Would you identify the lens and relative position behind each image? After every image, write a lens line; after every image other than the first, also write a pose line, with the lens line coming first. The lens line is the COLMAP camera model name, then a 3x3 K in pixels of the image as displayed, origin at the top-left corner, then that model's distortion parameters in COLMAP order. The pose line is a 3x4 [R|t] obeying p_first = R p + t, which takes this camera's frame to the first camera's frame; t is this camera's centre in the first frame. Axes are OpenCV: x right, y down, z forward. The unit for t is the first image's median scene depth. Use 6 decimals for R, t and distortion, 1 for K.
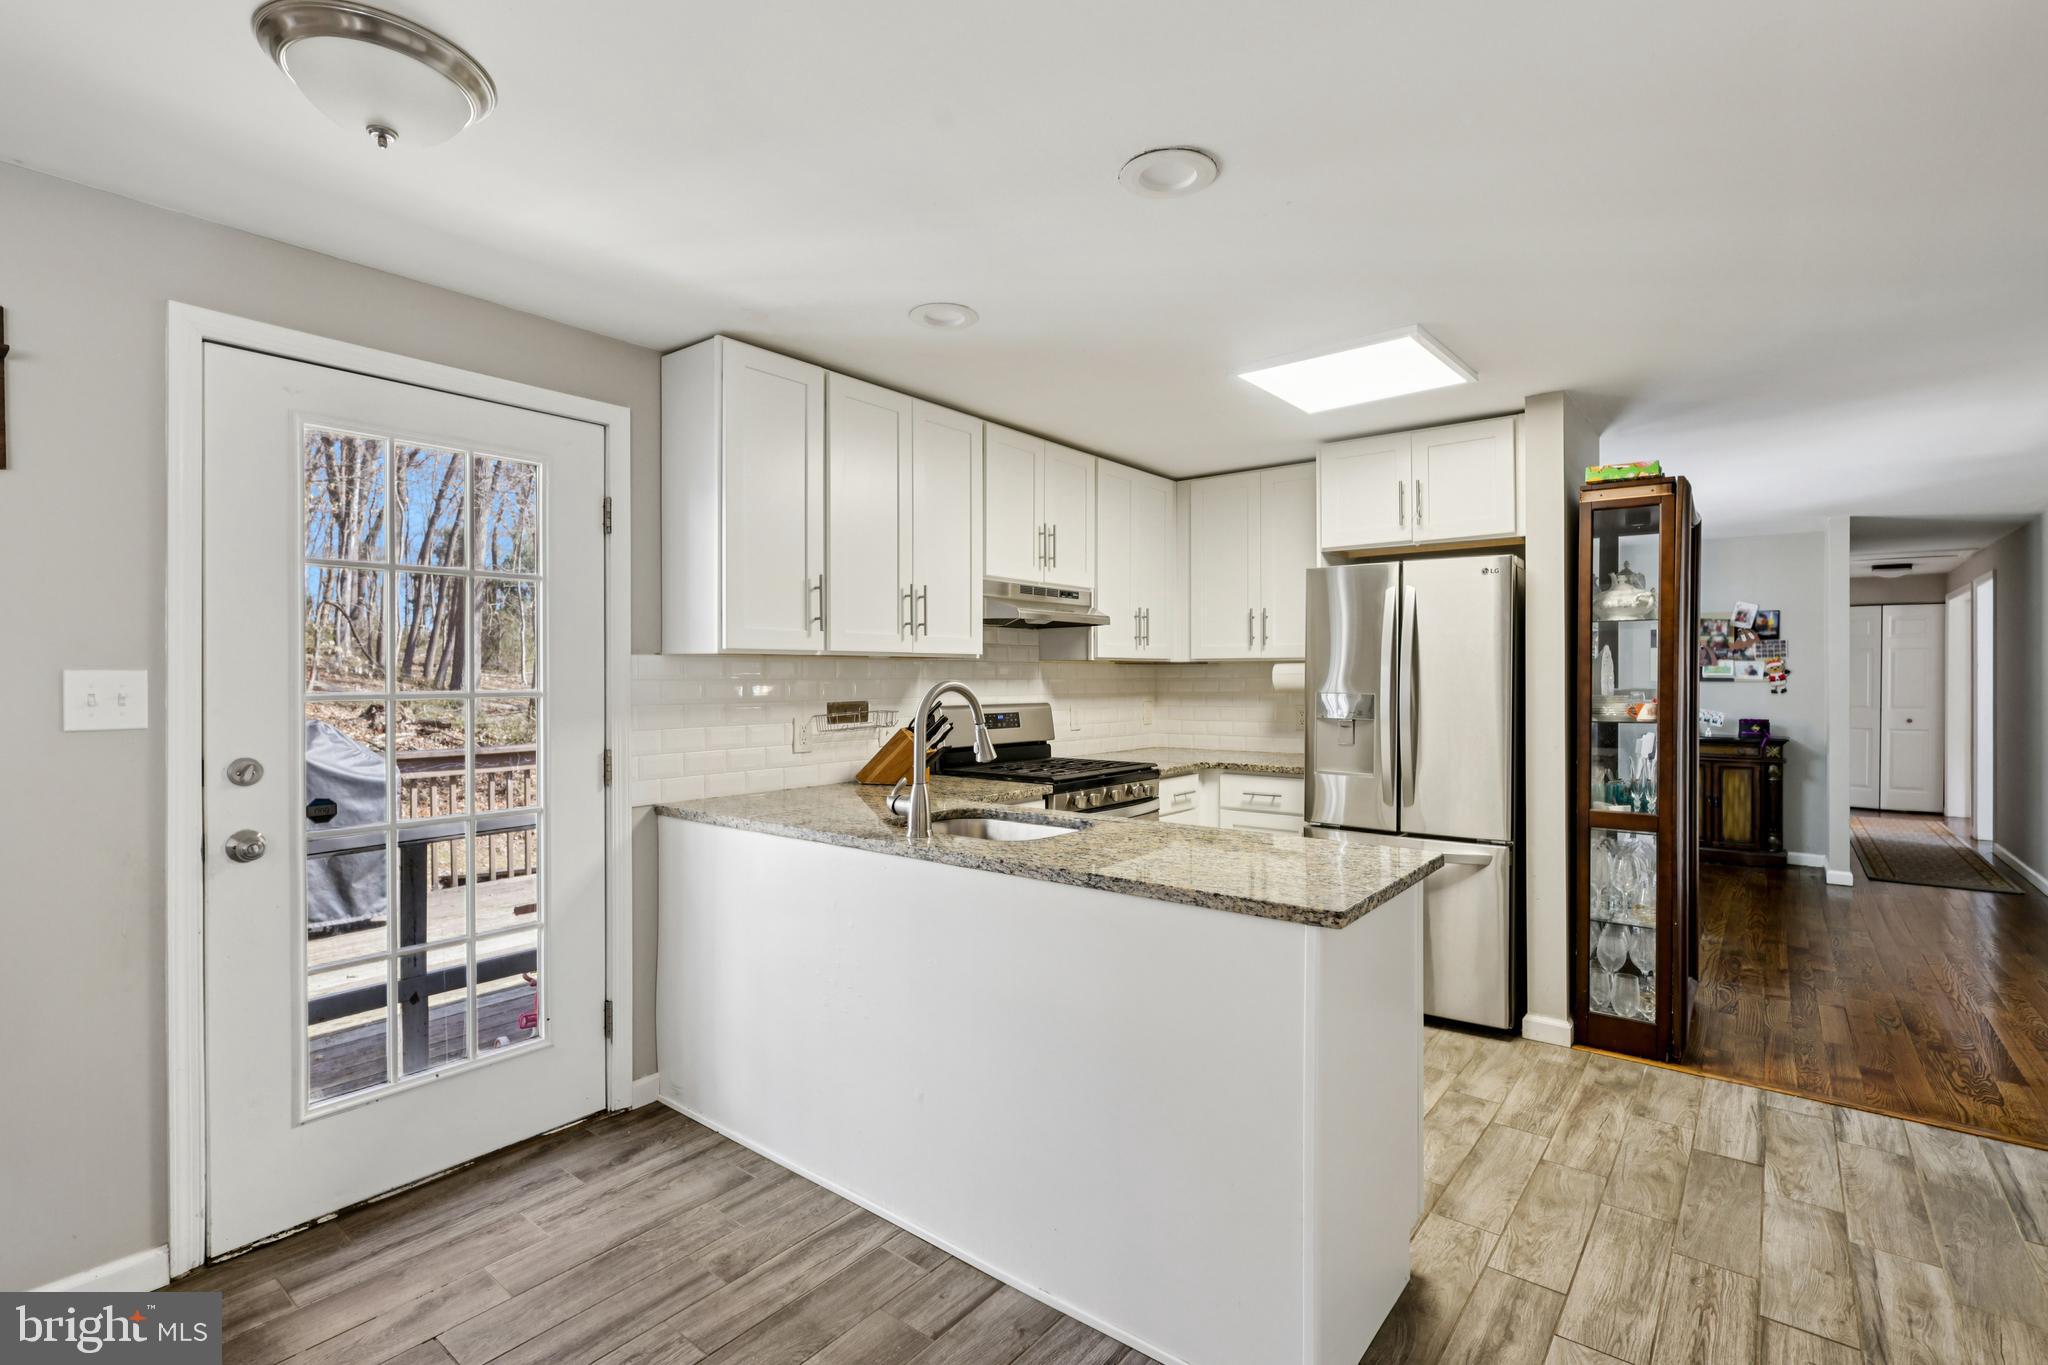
lens RADIAL K [[948.2, 0, 1024.0], [0, 948.2, 682.5], [0, 0, 1]] dist [-0.000140, 0.000778]
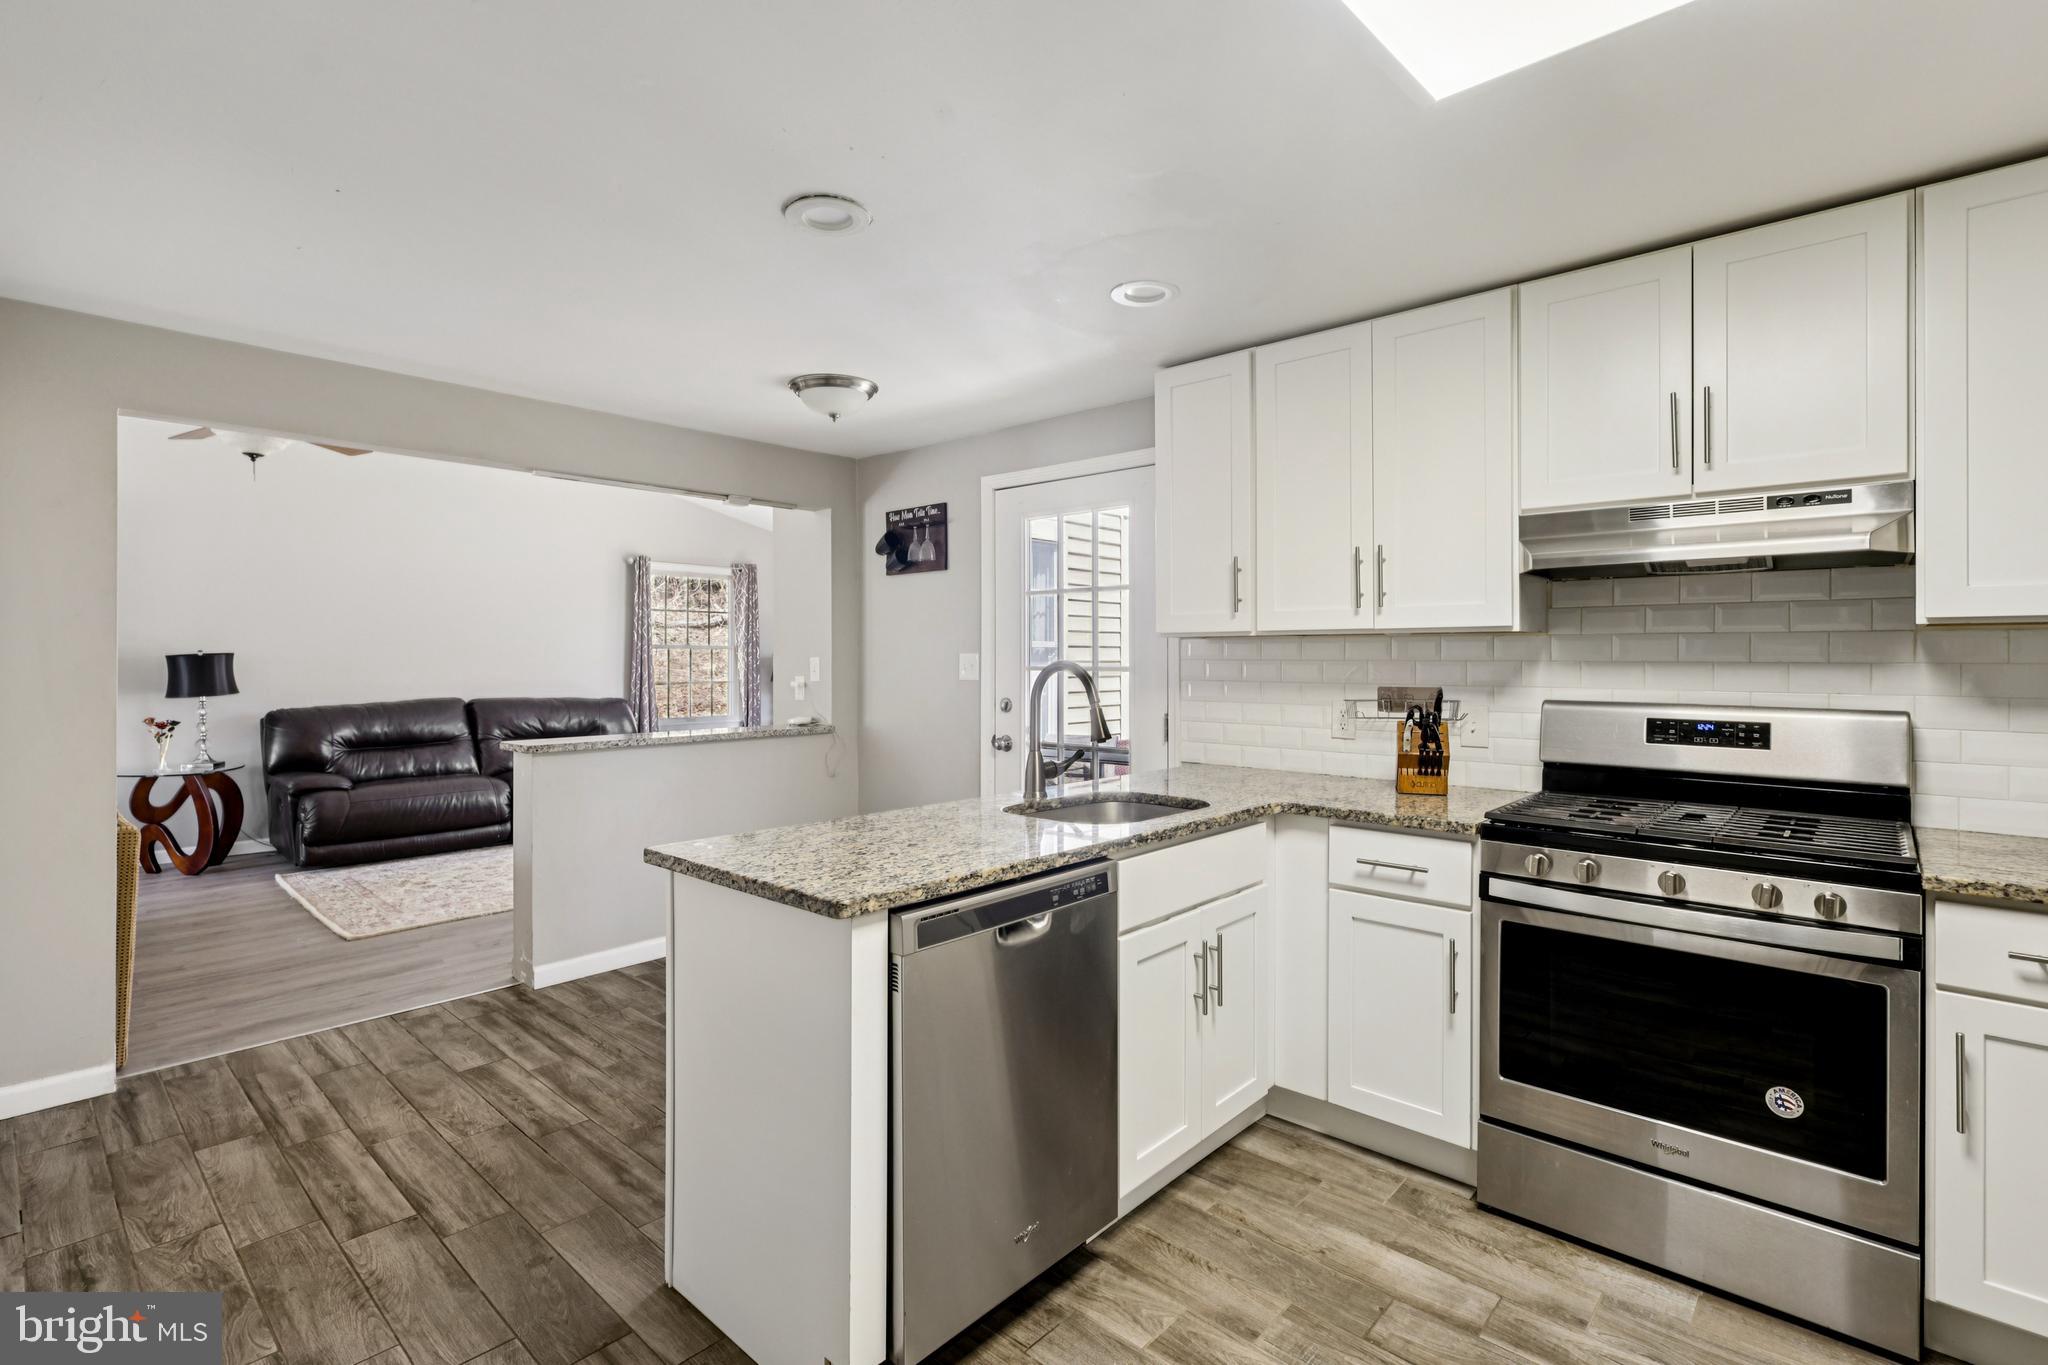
lens RADIAL K [[959.0, 0, 1016.8], [0, 959.0, 671.3], [0, 0, 1]] dist [-0.000108, 0.000148]
pose [[-0.068948, 0.020280, -0.997414, 0.819110], [-0.004700, 0.999776, 0.020653, -0.012209], [0.997609, 0.006112, -0.068837, 0.826588]]
